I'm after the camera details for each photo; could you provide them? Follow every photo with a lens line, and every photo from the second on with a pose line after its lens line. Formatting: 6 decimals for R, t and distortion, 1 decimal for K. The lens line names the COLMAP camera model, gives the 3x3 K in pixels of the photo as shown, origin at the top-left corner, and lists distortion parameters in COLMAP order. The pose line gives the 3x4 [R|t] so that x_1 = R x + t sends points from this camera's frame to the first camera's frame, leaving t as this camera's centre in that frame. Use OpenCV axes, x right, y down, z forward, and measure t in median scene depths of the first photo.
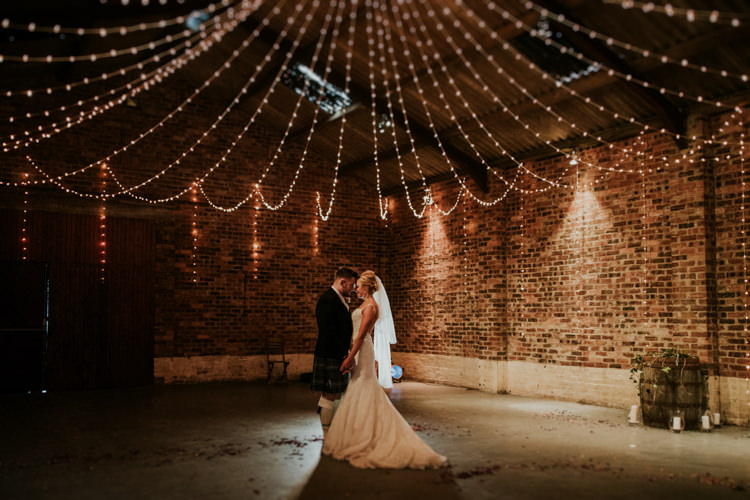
lens RADIAL K [[605.0, 0, 374.3], [0, 605.0, 250.6], [0, 0, 1]] dist [-0.022711, 0.012411]
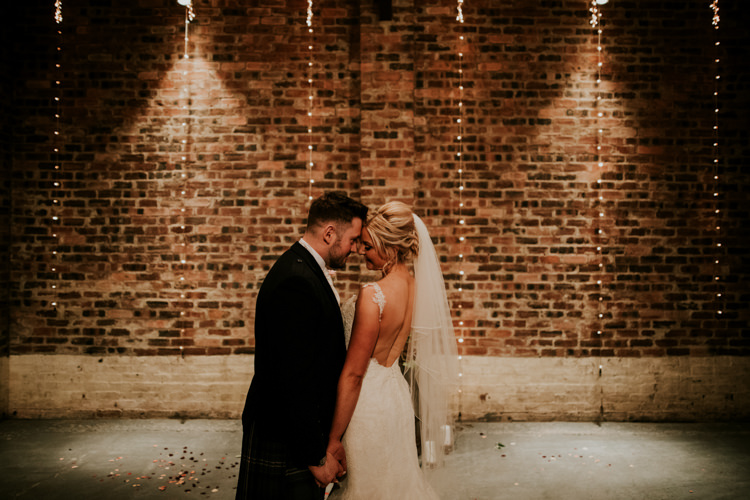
lens RADIAL K [[605.0, 0, 375.1], [0, 605.0, 242.2], [0, 0, 1]] dist [-0.022711, 0.012411]
pose [[0.570583, 0.016610, 0.821072, -0.030072], [-0.087954, 0.995281, 0.040987, 0.042702], [-0.816517, -0.095603, 0.569351, 0.527270]]
